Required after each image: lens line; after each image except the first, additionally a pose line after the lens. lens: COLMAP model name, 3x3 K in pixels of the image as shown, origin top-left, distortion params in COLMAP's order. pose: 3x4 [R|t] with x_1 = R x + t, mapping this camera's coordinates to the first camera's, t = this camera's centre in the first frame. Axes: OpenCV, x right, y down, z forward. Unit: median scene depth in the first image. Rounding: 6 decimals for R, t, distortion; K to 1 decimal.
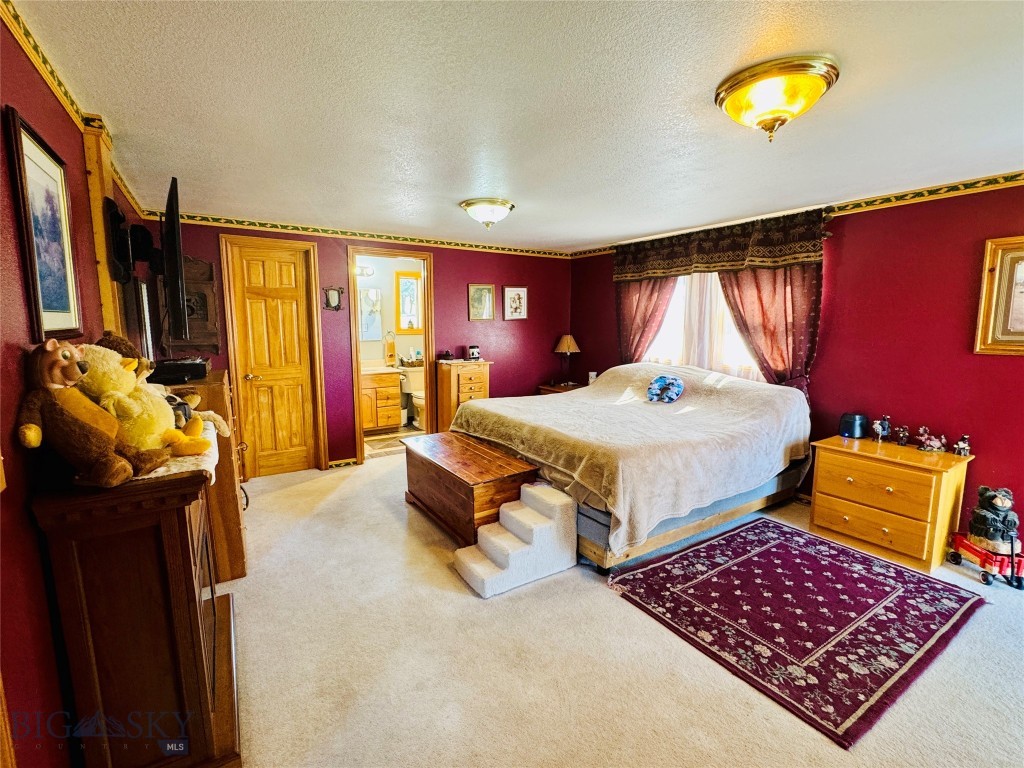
lens RADIAL K [[467.3, 0, 512.3], [0, 467.3, 382.0], [0, 0, 1]] dist [-0.001672, -0.001038]
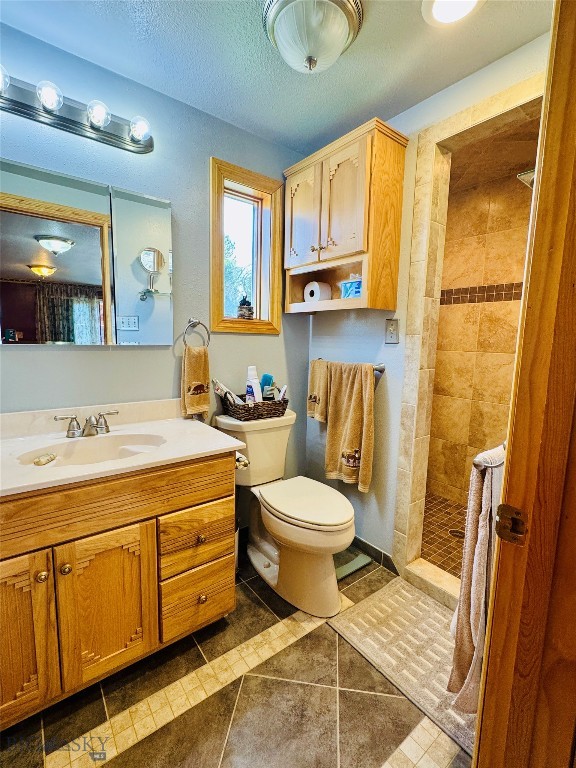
lens RADIAL K [[350.5, 0, 288.1], [0, 350.5, 383.9], [0, 0, 1]] dist [-0.001672, -0.001038]
pose [[0.995774, 0.007731, 0.091511, -0.212326], [-0.006905, 0.999933, -0.009340, -0.057293], [-0.091577, 0.008669, 0.995760, 0.711630]]
